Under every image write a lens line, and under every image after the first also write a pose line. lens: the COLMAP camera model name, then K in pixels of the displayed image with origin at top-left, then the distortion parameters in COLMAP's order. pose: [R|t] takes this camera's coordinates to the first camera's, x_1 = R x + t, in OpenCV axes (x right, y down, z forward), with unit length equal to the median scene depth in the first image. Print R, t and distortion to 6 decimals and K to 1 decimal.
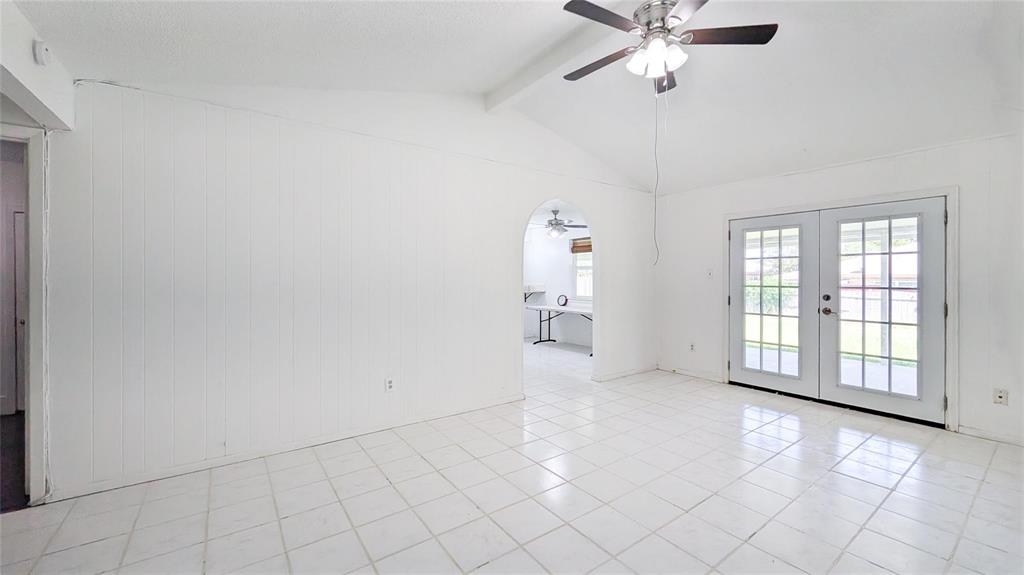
lens RADIAL K [[401.2, 0, 511.9], [0, 401.2, 281.5], [0, 0, 1]] dist [-0.002392, -0.000096]
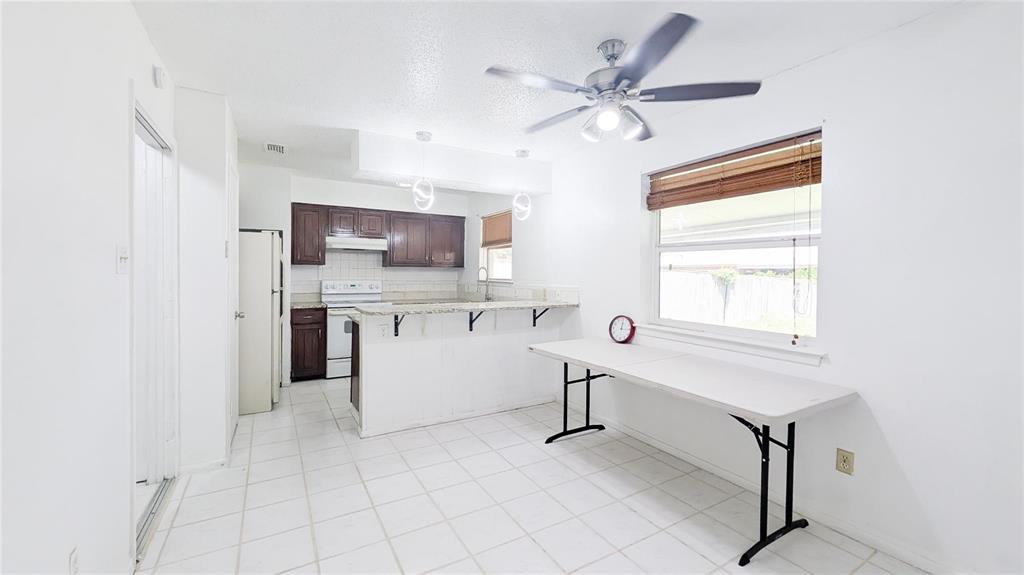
lens RADIAL K [[401.2, 0, 512.8], [0, 401.2, 281.4], [0, 0, 1]] dist [-0.002392, -0.000096]
pose [[0.995572, 0.006336, -0.093791, 0.055431], [-0.005021, 0.999886, 0.014248, -0.005546], [0.093871, -0.013714, 0.995490, 0.597967]]
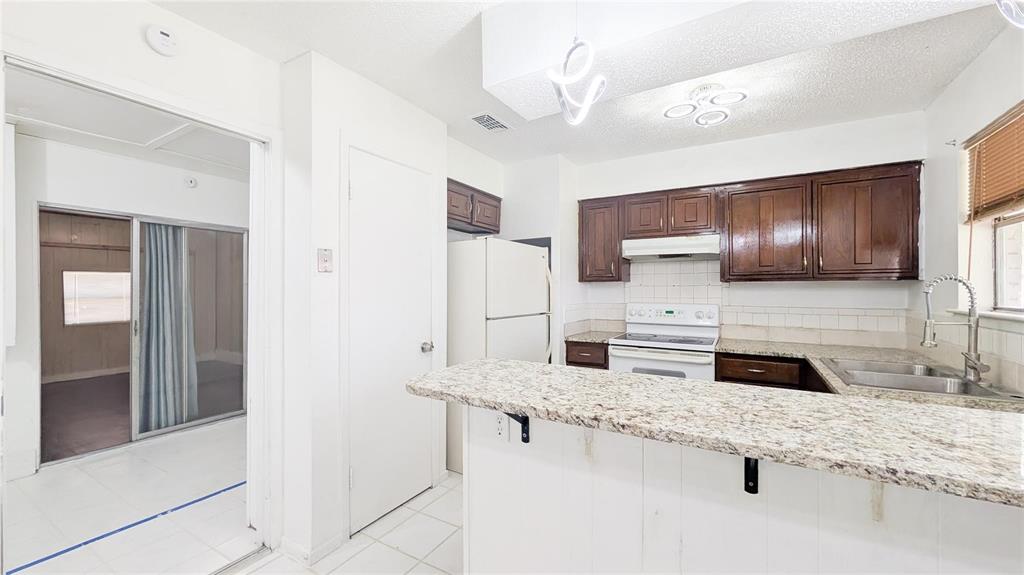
lens RADIAL K [[401.2, 0, 510.8], [0, 401.2, 287.5], [0, 0, 1]] dist [-0.002392, -0.000096]
pose [[0.395441, -0.002382, -0.918488, 0.057903], [-0.004011, 0.999983, -0.004320, -0.011763], [0.918483, 0.005393, 0.395425, 0.912708]]
